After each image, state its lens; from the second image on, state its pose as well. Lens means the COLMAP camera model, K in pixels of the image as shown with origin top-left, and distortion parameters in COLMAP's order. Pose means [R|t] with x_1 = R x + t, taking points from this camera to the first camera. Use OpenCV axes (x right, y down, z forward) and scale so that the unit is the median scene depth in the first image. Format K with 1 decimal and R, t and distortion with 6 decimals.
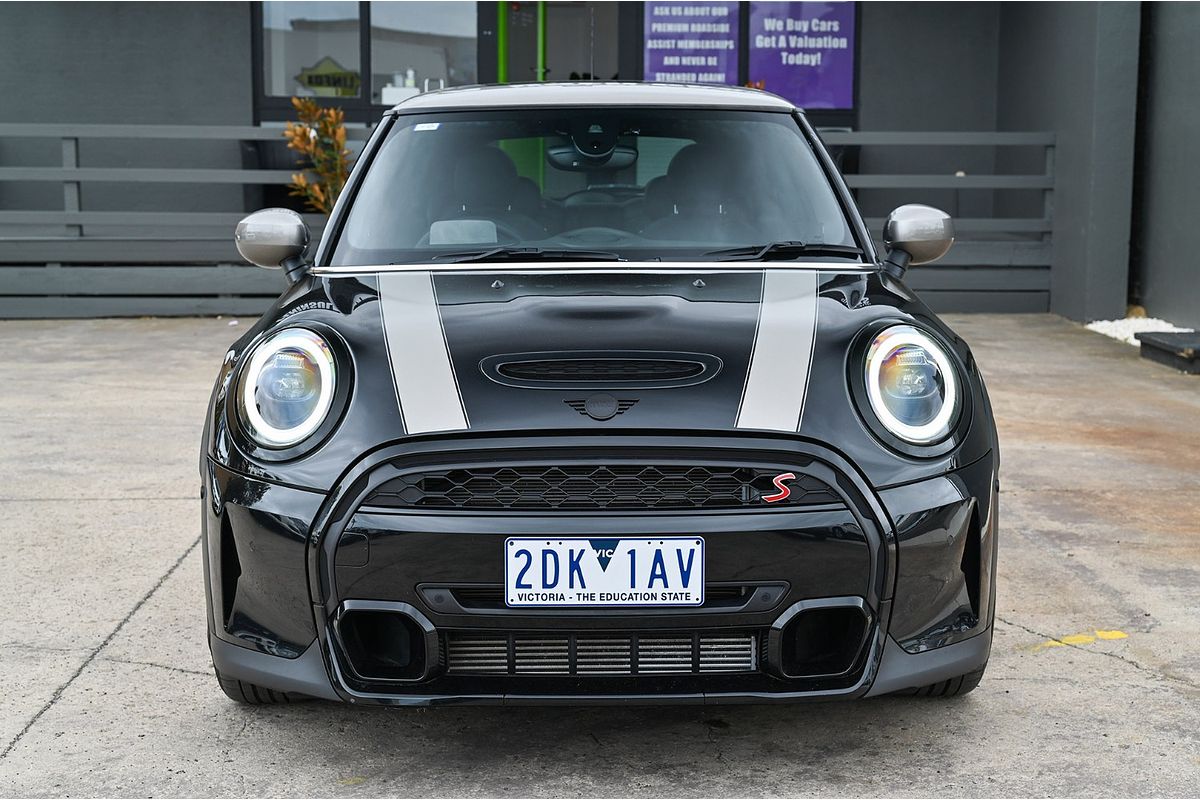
lens RADIAL K [[1797.0, 0, 600.0], [0, 1797.0, 400.0], [0, 0, 1]] dist [-0.003122, 0.037923]
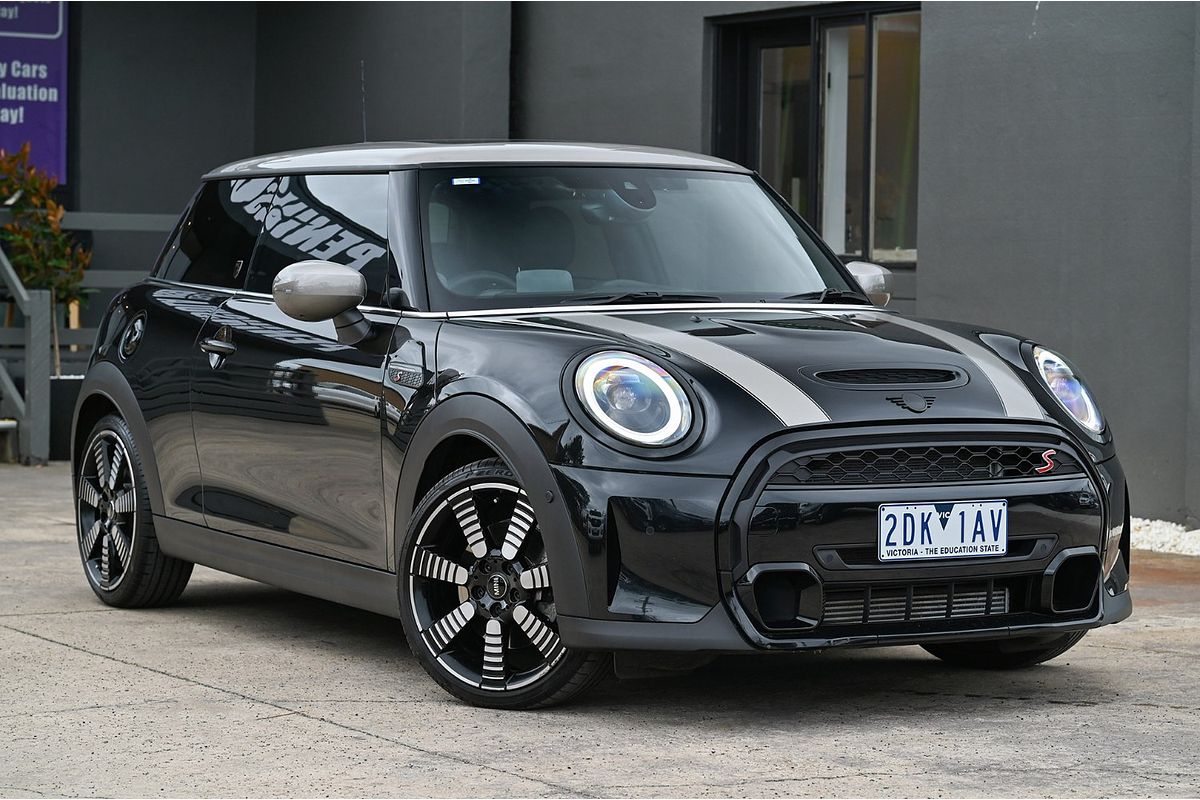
lens RADIAL K [[2886.7, 0, 600.0], [0, 2886.7, 400.0], [0, 0, 1]] dist [0.008361, 0.039291]
pose [[0.885543, -0.015686, 0.464292, -1.134794], [0.057672, 0.995410, -0.076368, 0.144231], [-0.460963, 0.094404, 0.882384, -0.668120]]
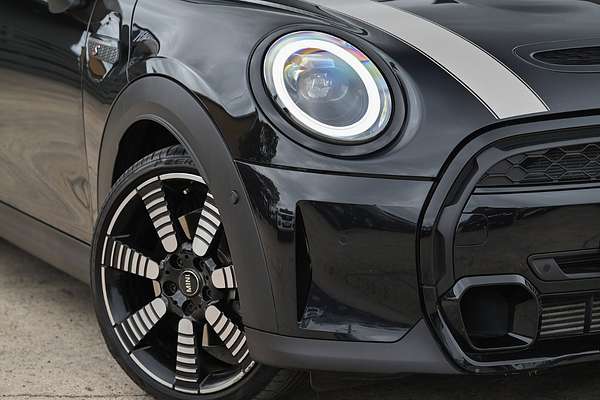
lens RADIAL K [[1858.1, 0, 300.0], [0, 1858.1, 200.0], [0, 0, 1]] dist [0.019927, -0.025018]
pose [[0.910898, -0.075537, 0.405660, -0.675457], [0.065211, 0.997100, 0.039238, 0.016127], [-0.407447, -0.009288, 0.913182, 0.037272]]
